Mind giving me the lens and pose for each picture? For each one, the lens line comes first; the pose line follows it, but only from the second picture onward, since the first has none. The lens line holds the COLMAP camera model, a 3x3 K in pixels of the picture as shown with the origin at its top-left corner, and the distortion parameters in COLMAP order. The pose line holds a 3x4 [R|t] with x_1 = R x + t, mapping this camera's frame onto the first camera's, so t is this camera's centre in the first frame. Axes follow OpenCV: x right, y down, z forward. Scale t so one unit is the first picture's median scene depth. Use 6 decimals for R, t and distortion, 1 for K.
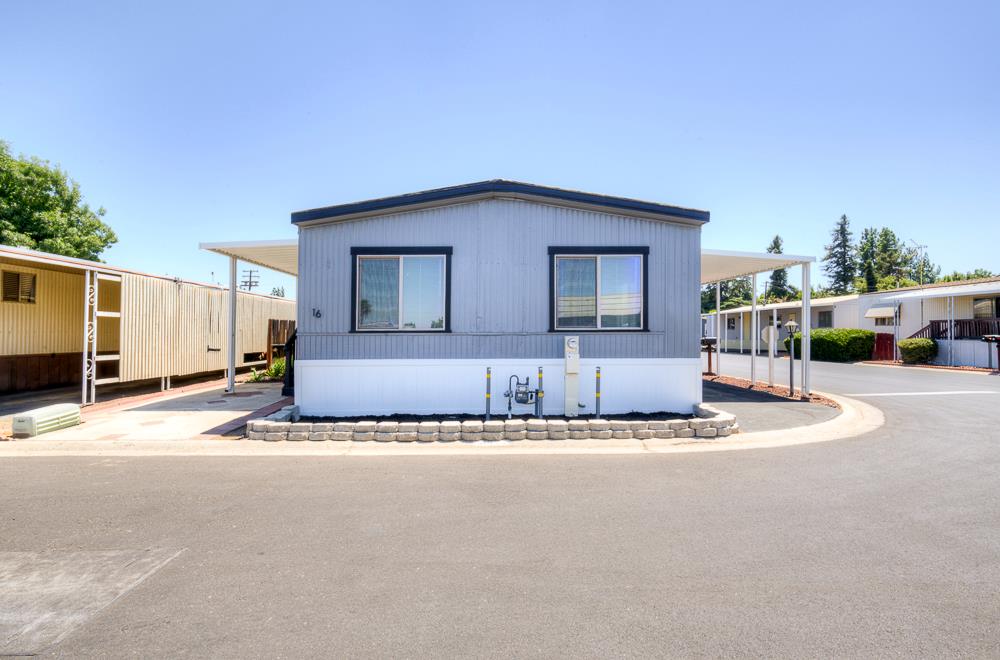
lens RADIAL K [[443.2, 0, 494.9], [0, 443.2, 332.6], [0, 0, 1]] dist [-0.002658, 0.001037]
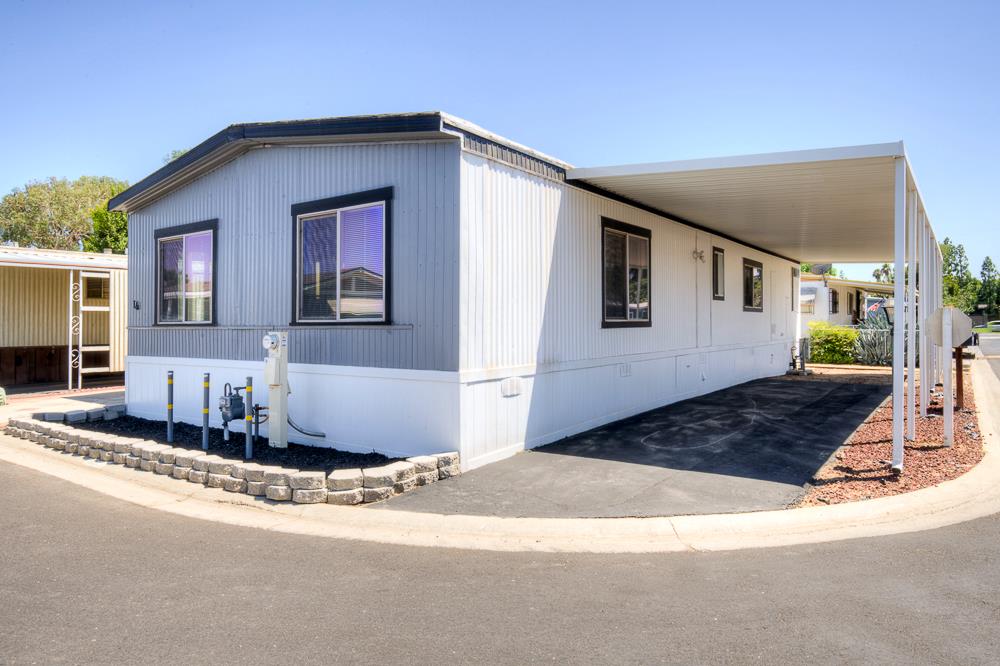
lens RADIAL K [[637.1, 0, 499.7], [0, 637.1, 322.2], [0, 0, 1]] dist [0.001386, 0.000254]
pose [[0.807218, -0.003414, -0.590244, 0.893107], [0.005135, 0.999986, 0.001239, -0.005556], [0.590231, -0.004031, 0.807224, 0.337684]]
